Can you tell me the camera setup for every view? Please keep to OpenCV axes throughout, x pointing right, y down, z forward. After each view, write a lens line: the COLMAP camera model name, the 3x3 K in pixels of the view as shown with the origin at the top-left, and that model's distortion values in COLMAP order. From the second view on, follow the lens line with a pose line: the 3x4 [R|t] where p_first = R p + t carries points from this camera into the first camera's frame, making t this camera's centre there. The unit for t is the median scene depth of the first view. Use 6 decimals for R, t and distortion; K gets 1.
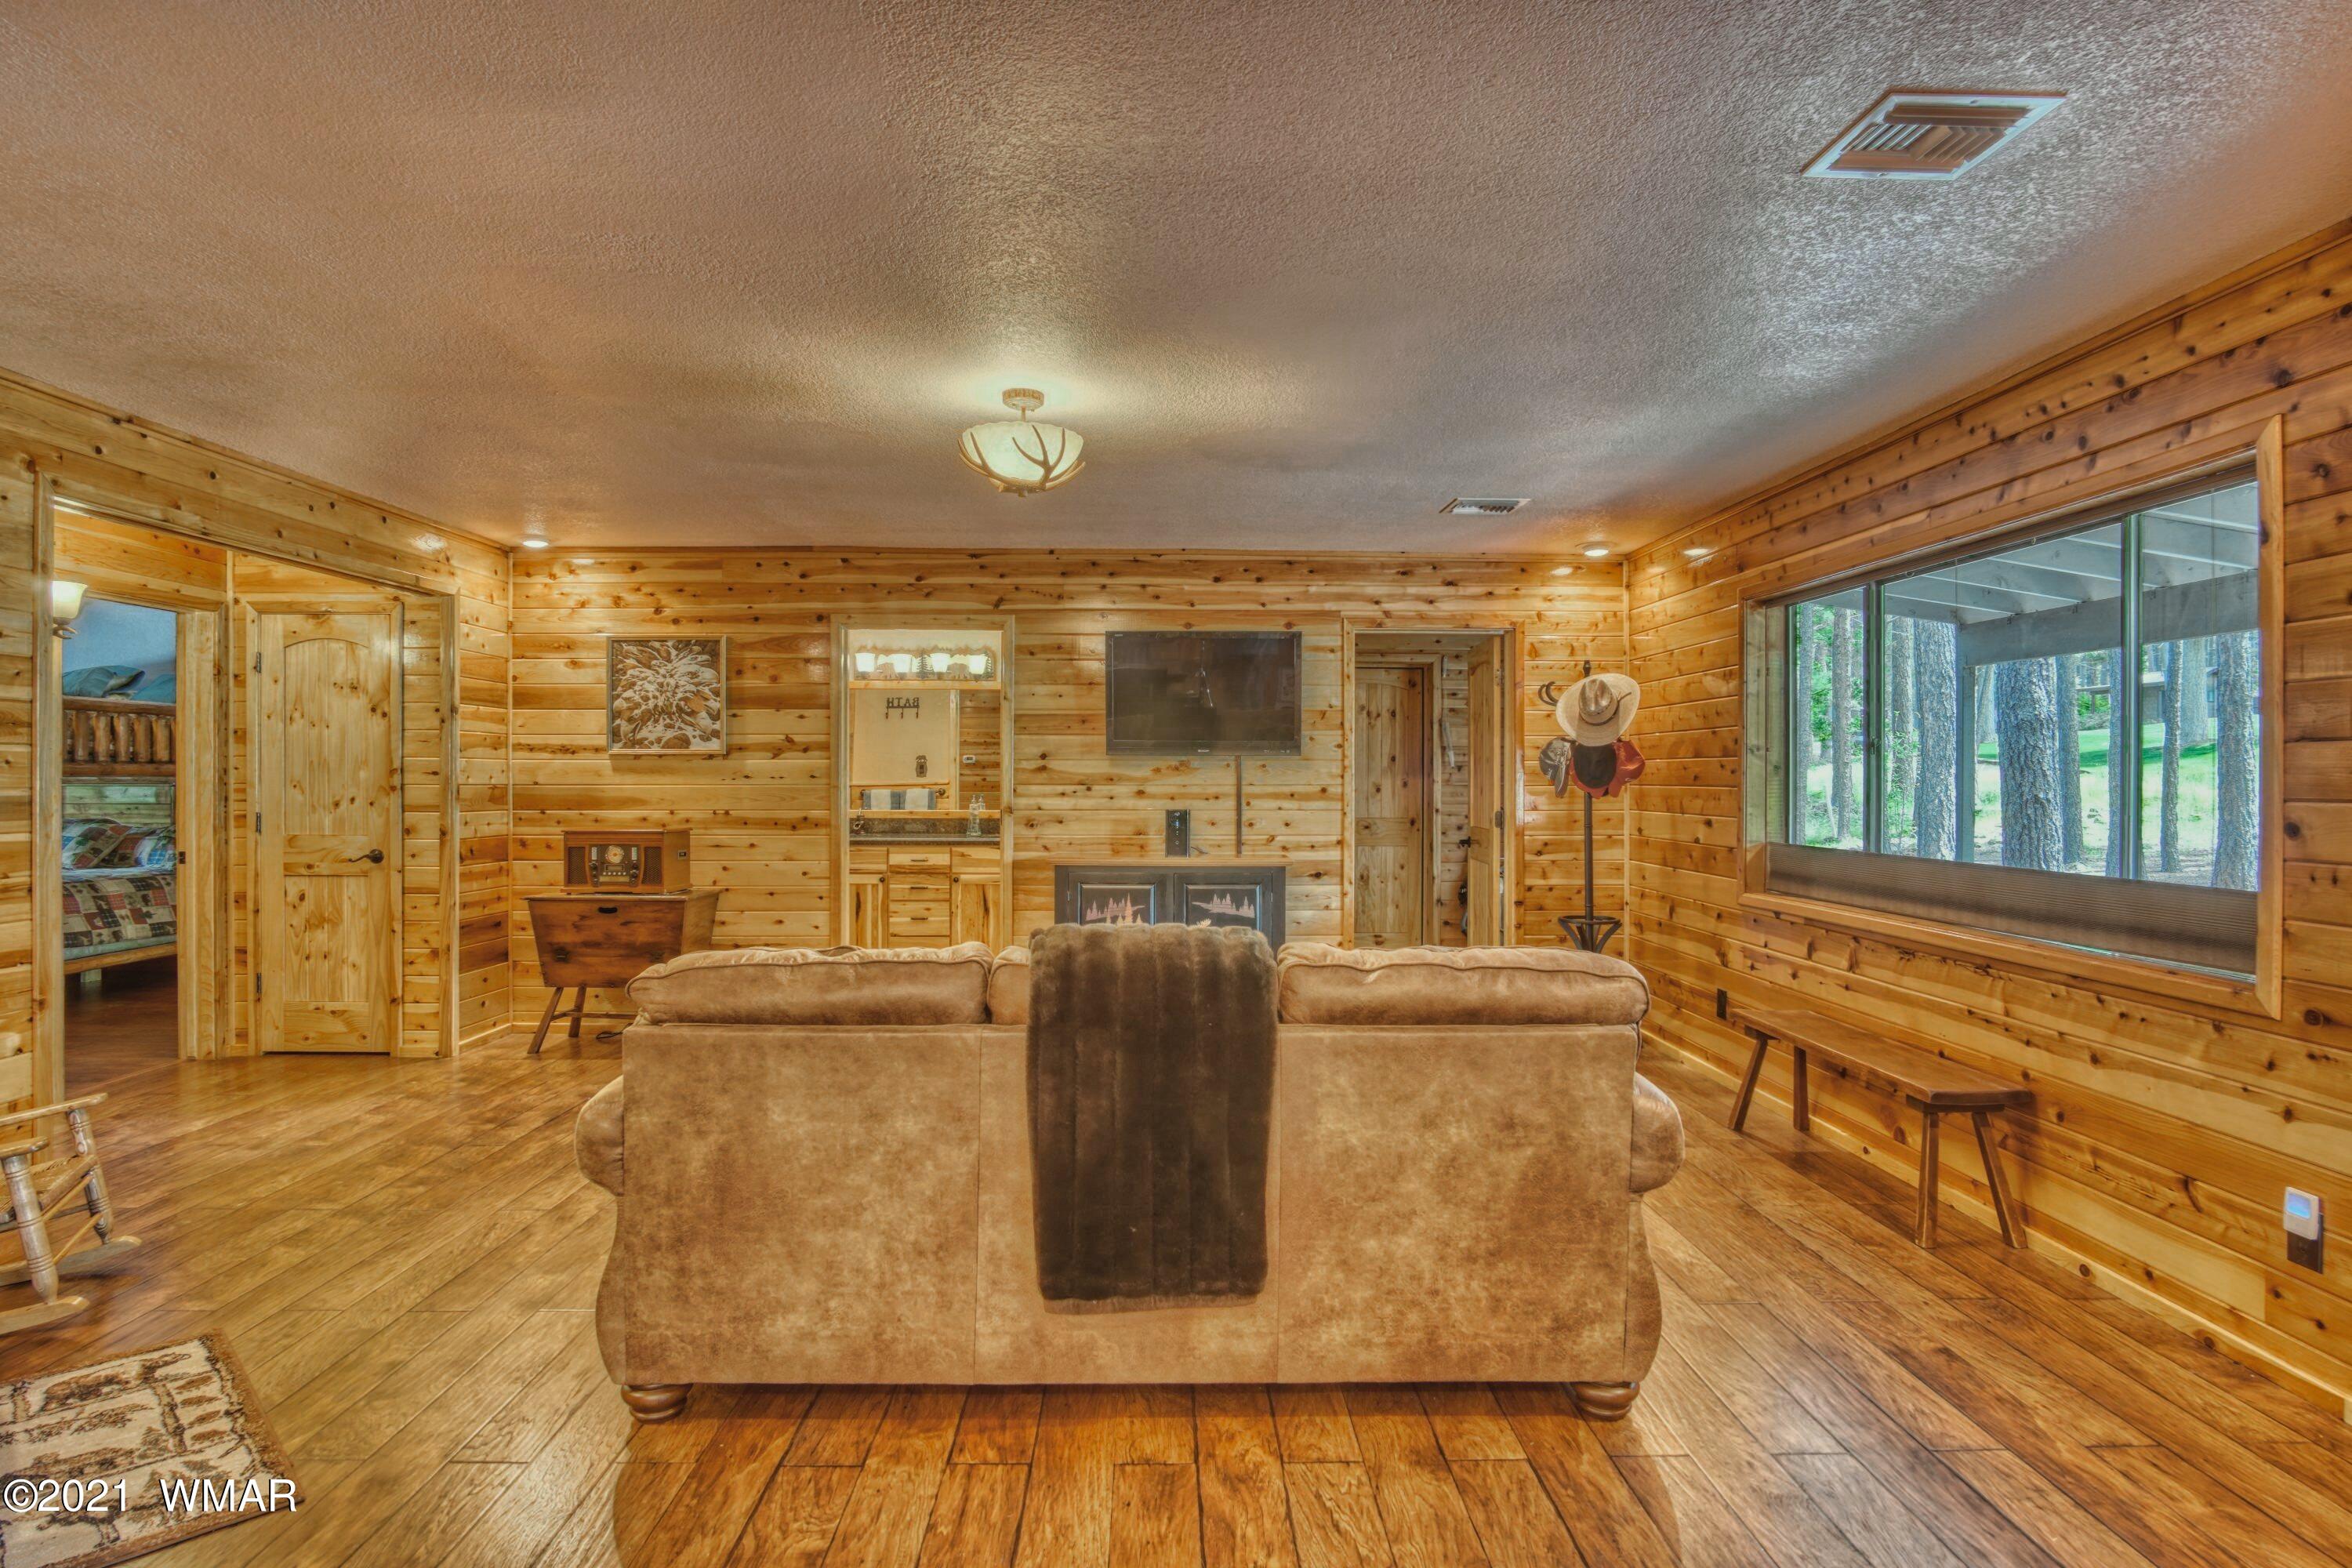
lens RADIAL K [[1262.1, 0, 1175.2], [0, 1262.1, 779.6], [0, 0, 1]] dist [-0.038082, 0.011129]
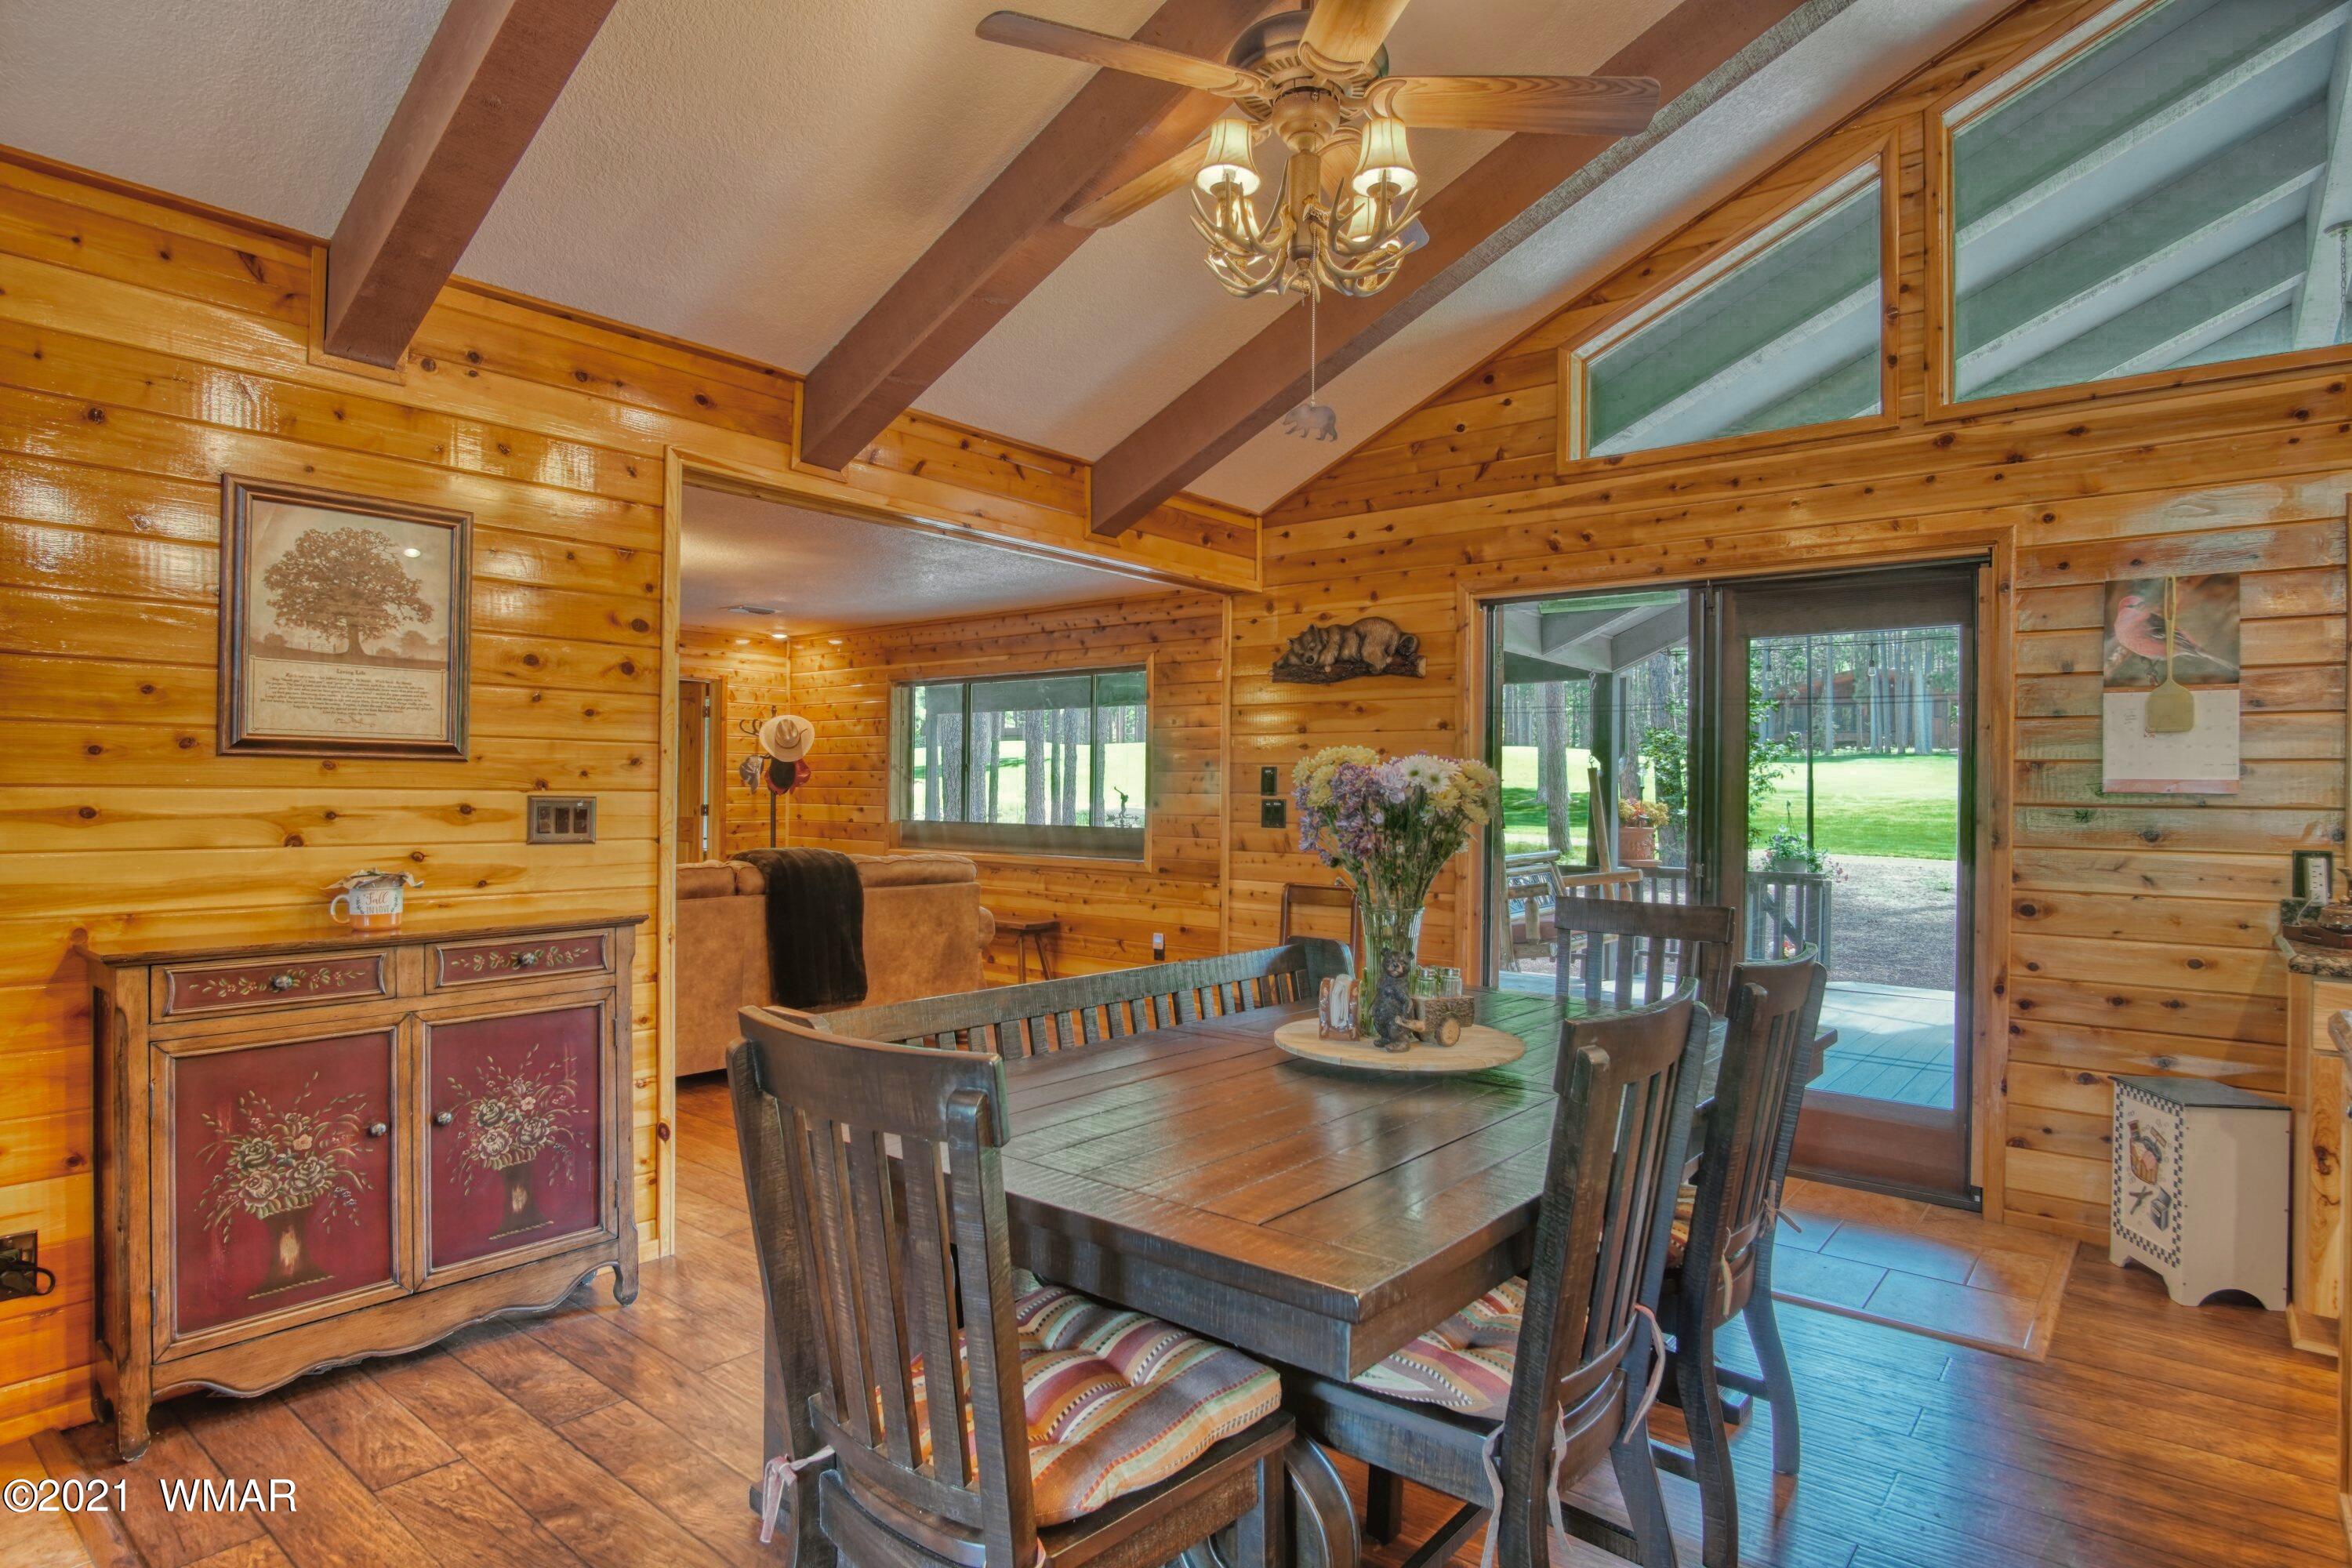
lens RADIAL K [[1262.1, 0, 1175.2], [0, 1262.1, 779.6], [0, 0, 1]] dist [-0.038082, 0.011129]
pose [[0.654247, 0.012238, 0.756182, -0.763170], [-0.008687, 0.999925, -0.008668, 0.006958], [-0.756231, -0.000898, 0.654304, -0.560485]]
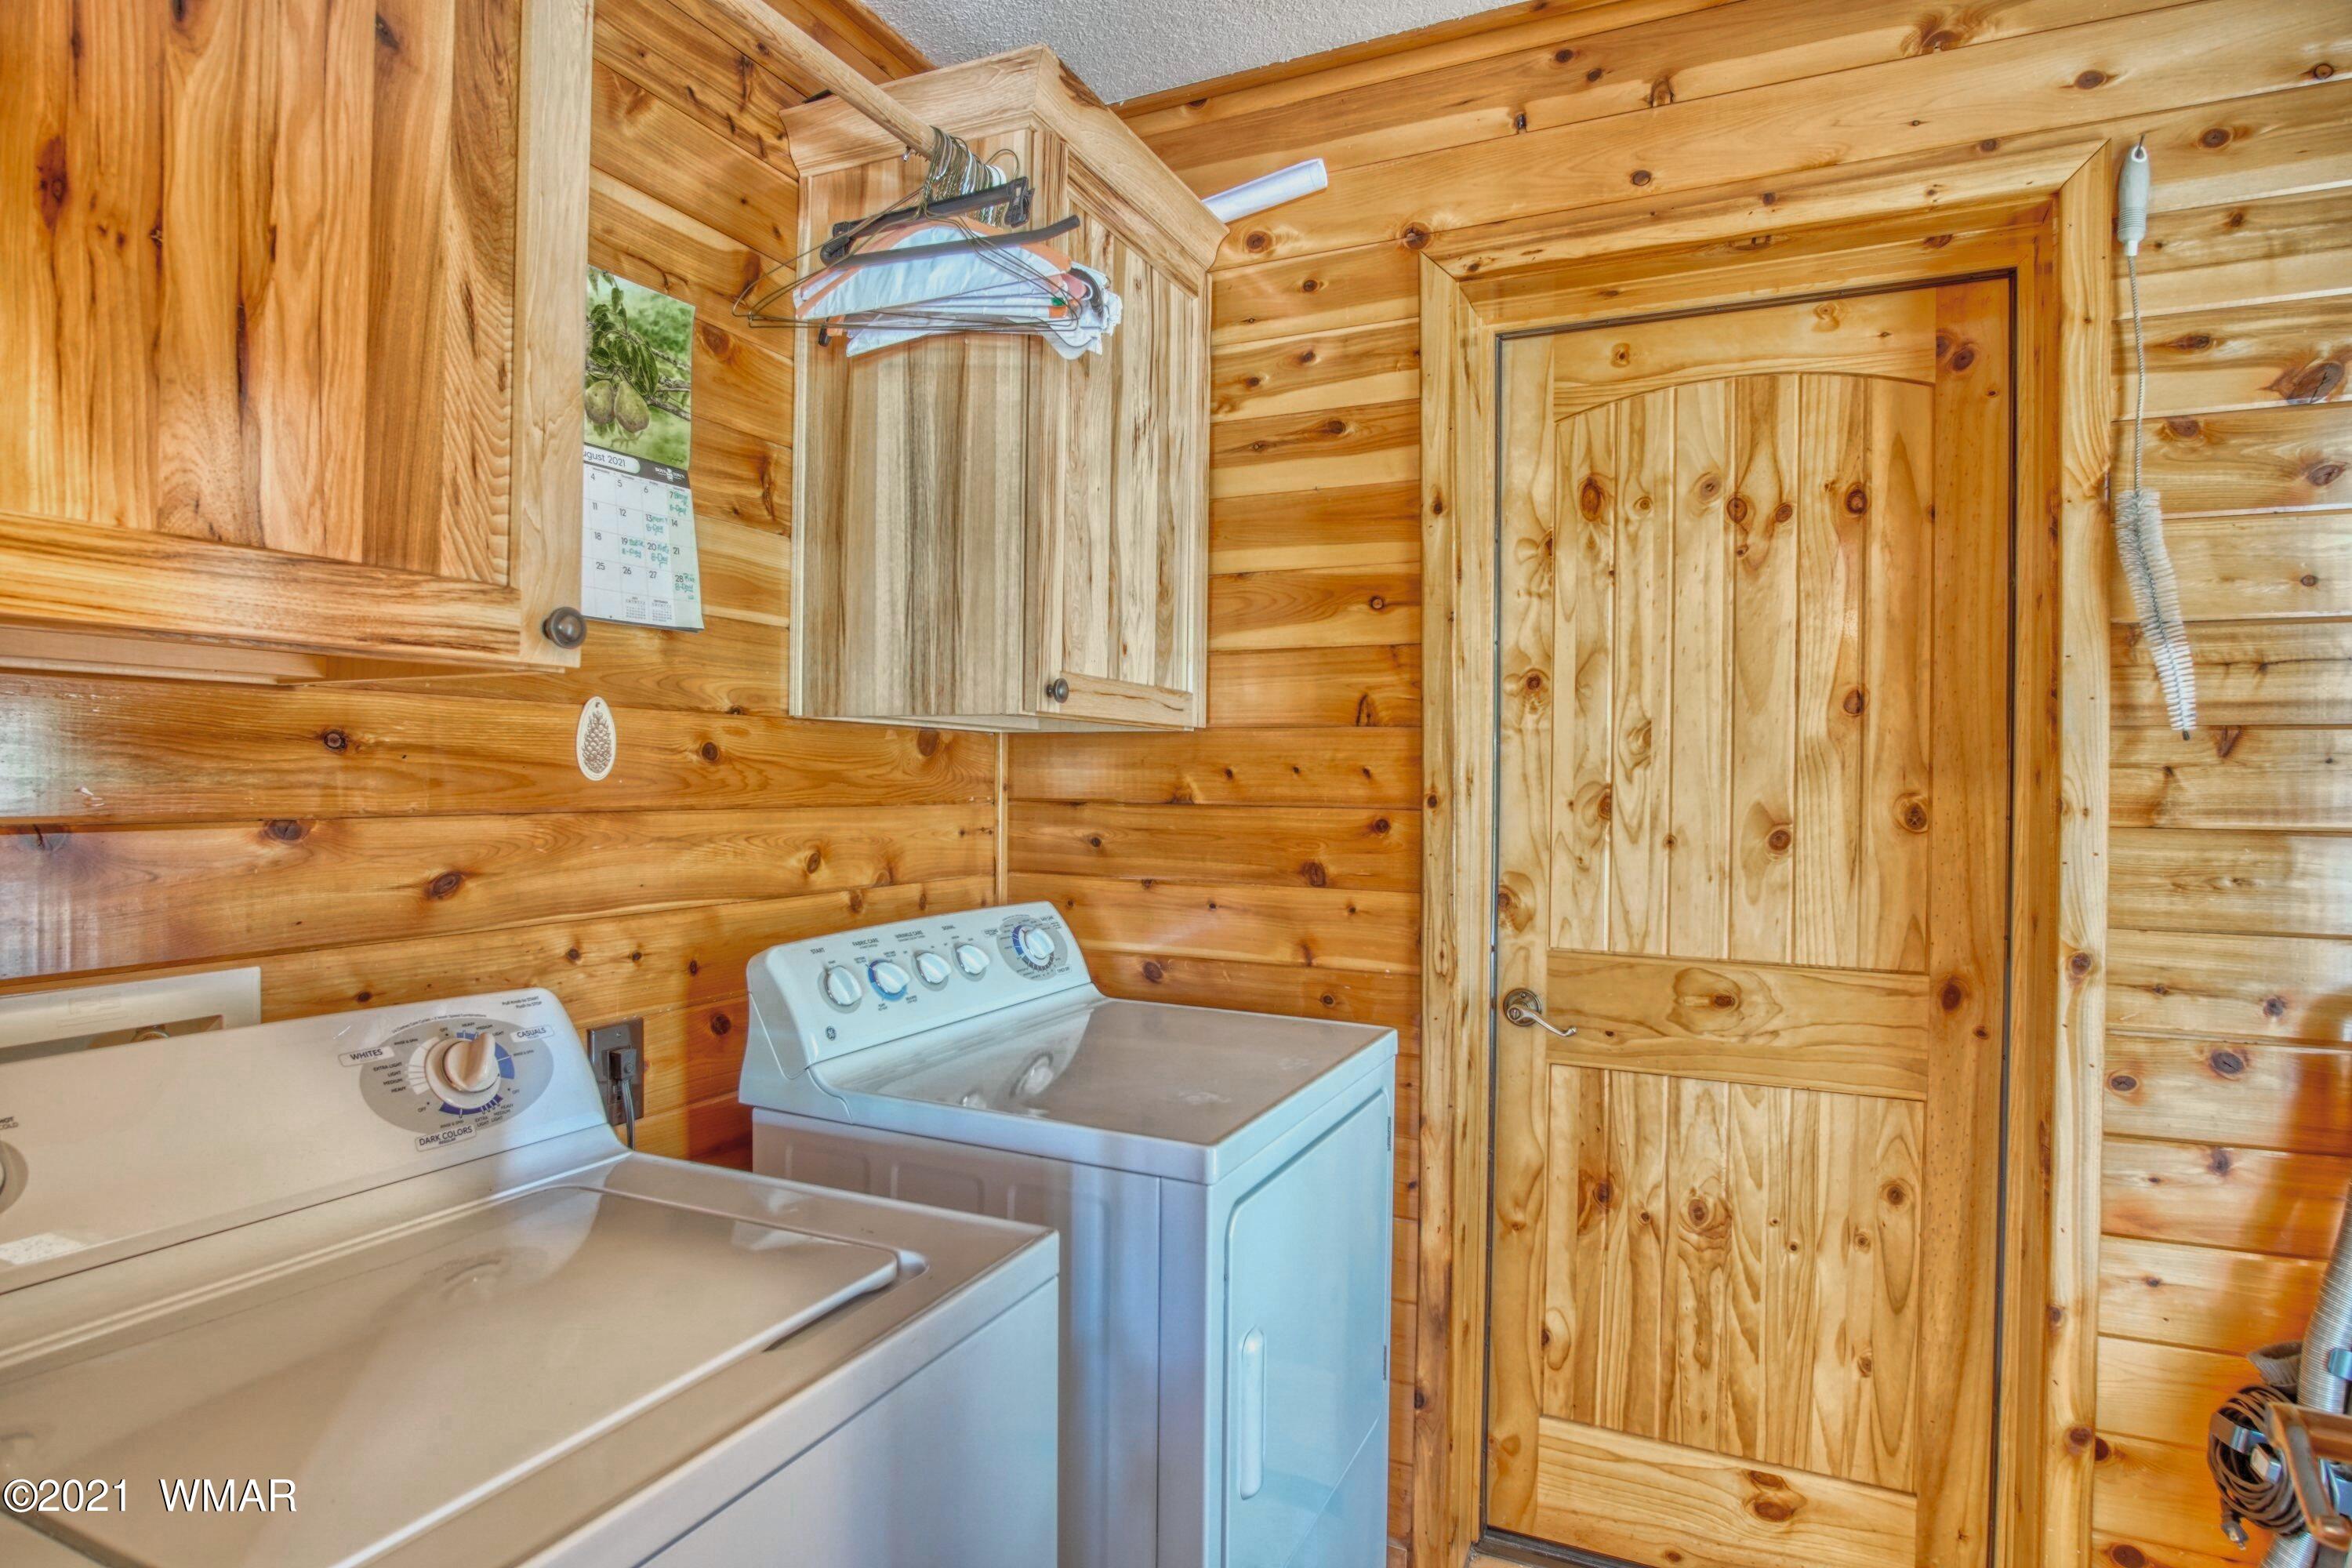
lens RADIAL K [[1262.1, 0, 1175.2], [0, 1262.1, 779.6], [0, 0, 1]] dist [-0.038082, 0.011129]
pose [[0.895315, 0.008718, -0.445349, 0.255452], [-0.008907, 0.999959, 0.001667, -0.003543], [0.445345, 0.002474, 0.895356, 1.168860]]
